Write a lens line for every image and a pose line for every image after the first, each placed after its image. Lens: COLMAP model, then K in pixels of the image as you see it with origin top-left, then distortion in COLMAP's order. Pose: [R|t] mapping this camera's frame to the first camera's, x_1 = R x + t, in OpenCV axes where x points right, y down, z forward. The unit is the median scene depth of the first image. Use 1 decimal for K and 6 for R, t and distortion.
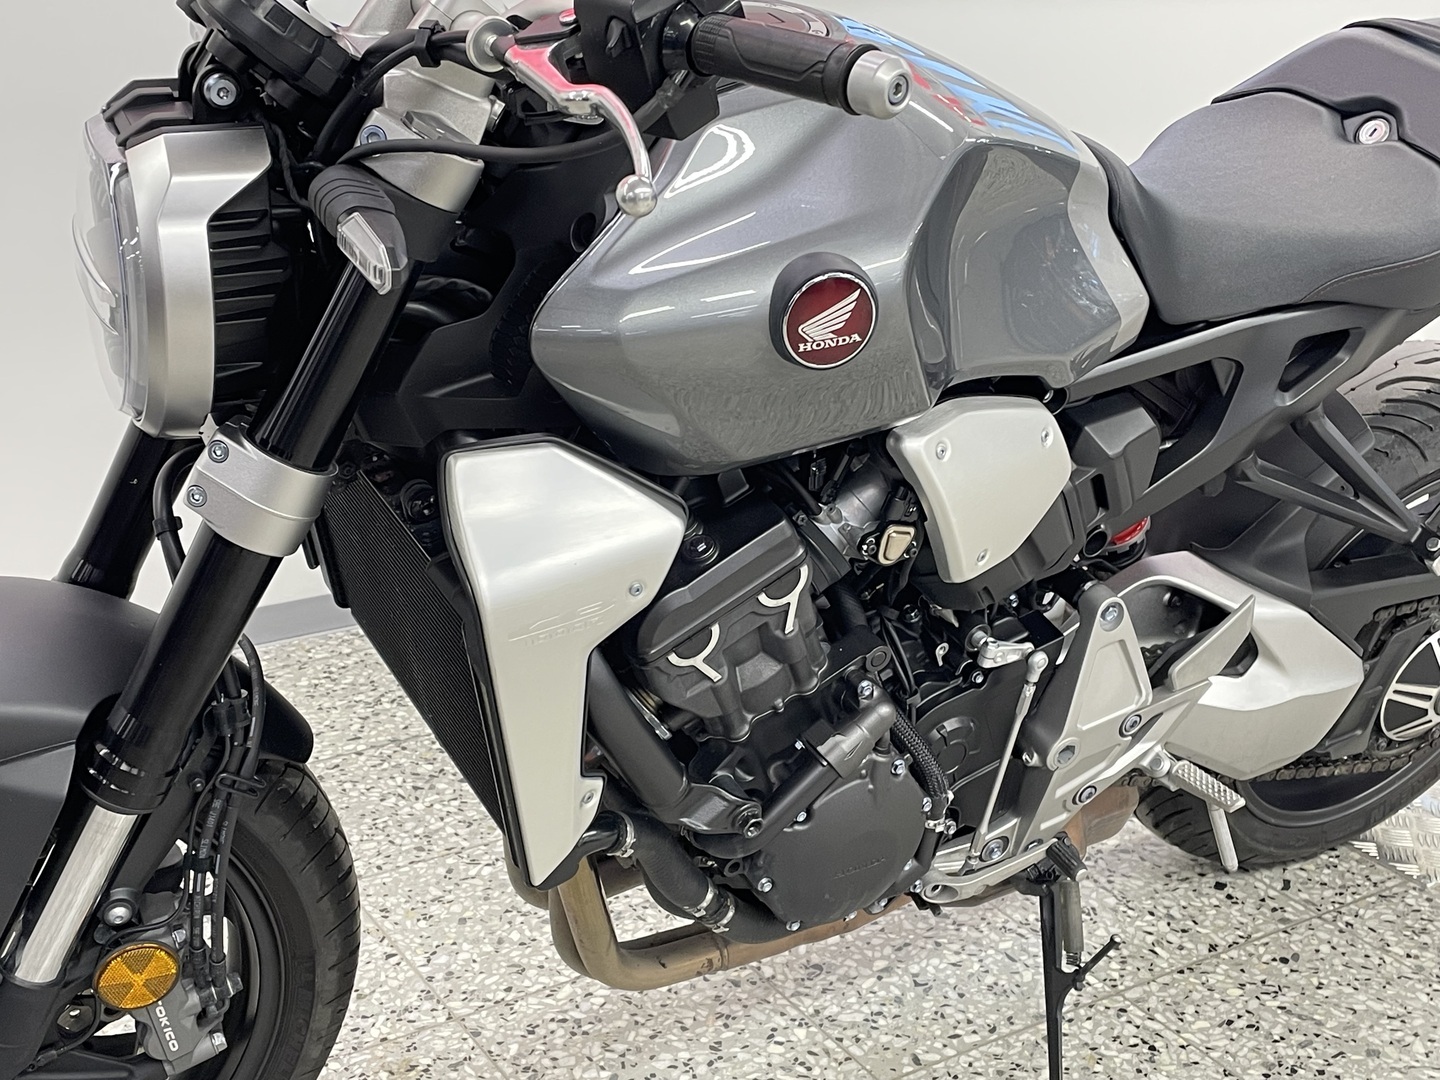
lens RADIAL K [[1876.0, 0, 728.4], [0, 1876.0, 523.5], [0, 0, 1]] dist [0.117413, -0.195598]
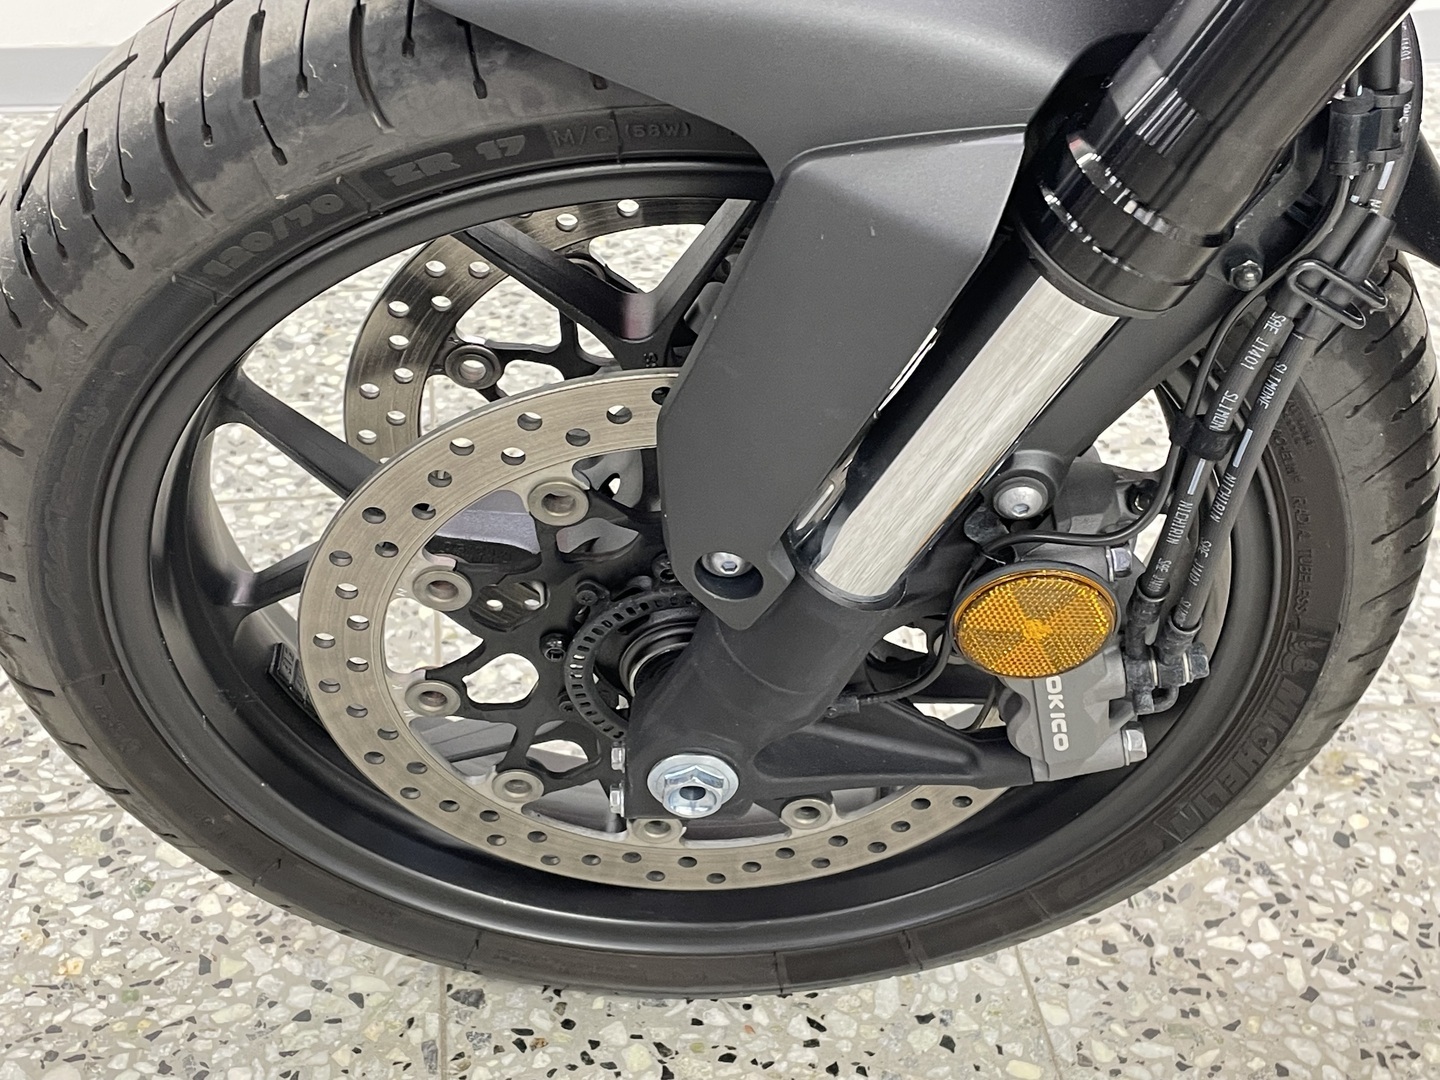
lens RADIAL K [[1876.0, 0, 728.4], [0, 1876.0, 523.5], [0, 0, 1]] dist [0.117413, -0.195598]
pose [[0.909293, 0.241600, -0.338845, -0.195296], [-0.141864, 0.945408, 0.293391, 0.068719], [0.391230, -0.218708, 0.893927, 0.464310]]
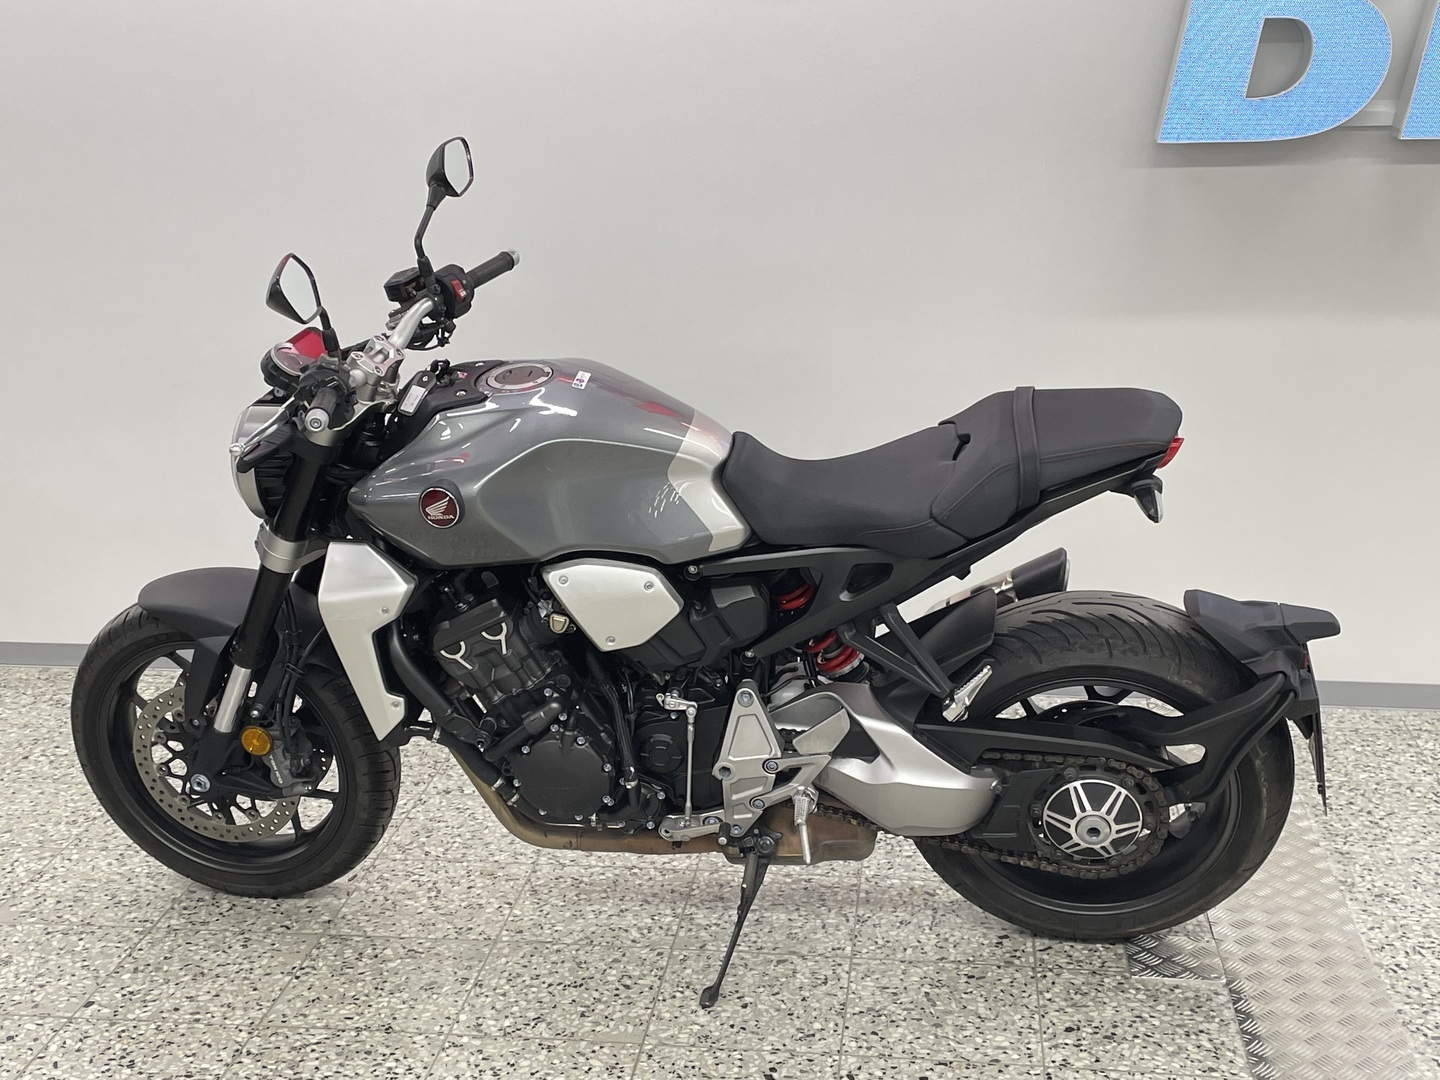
lens RADIAL K [[1876.0, 0, 728.4], [0, 1876.0, 523.5], [0, 0, 1]] dist [0.117413, -0.195598]
pose [[0.770767, 0.131685, -0.623359, 1.422250], [-0.183634, 0.982802, -0.019441, -0.085657], [0.610079, 0.129454, 0.781694, -0.484397]]
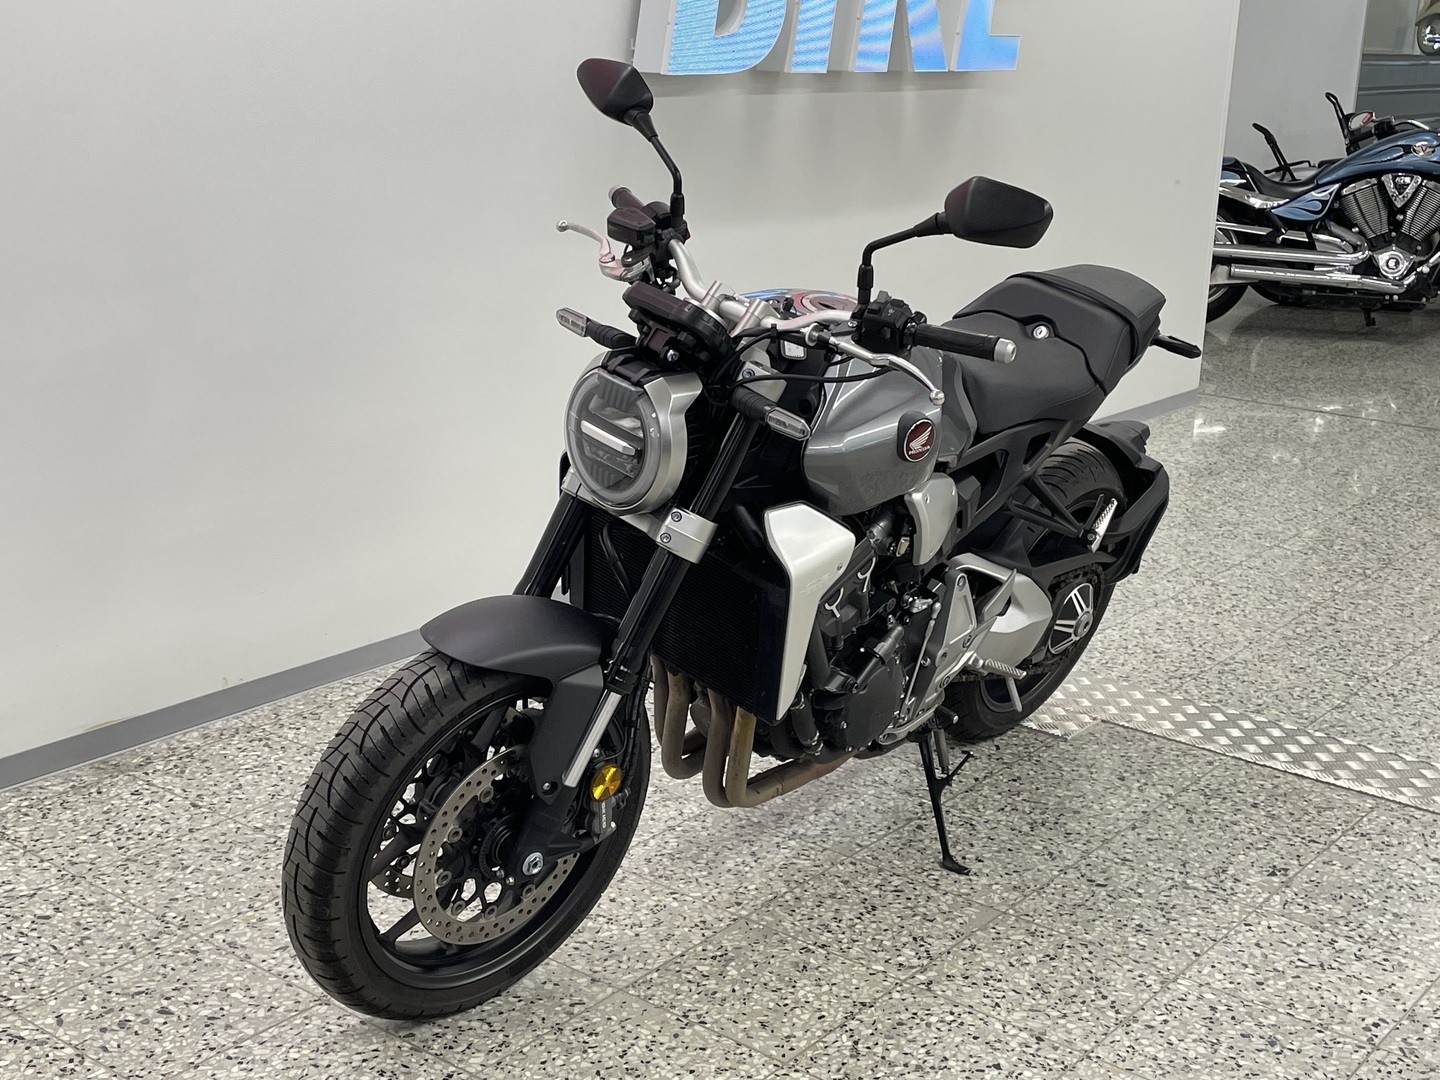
lens RADIAL K [[1876.0, 0, 728.4], [0, 1876.0, 523.5], [0, 0, 1]] dist [0.117413, -0.195598]
pose [[0.941018, -0.076014, 0.329709, -0.731094], [0.096683, 0.994218, -0.046727, 0.060742], [-0.324250, 0.075848, 0.942926, -0.847319]]
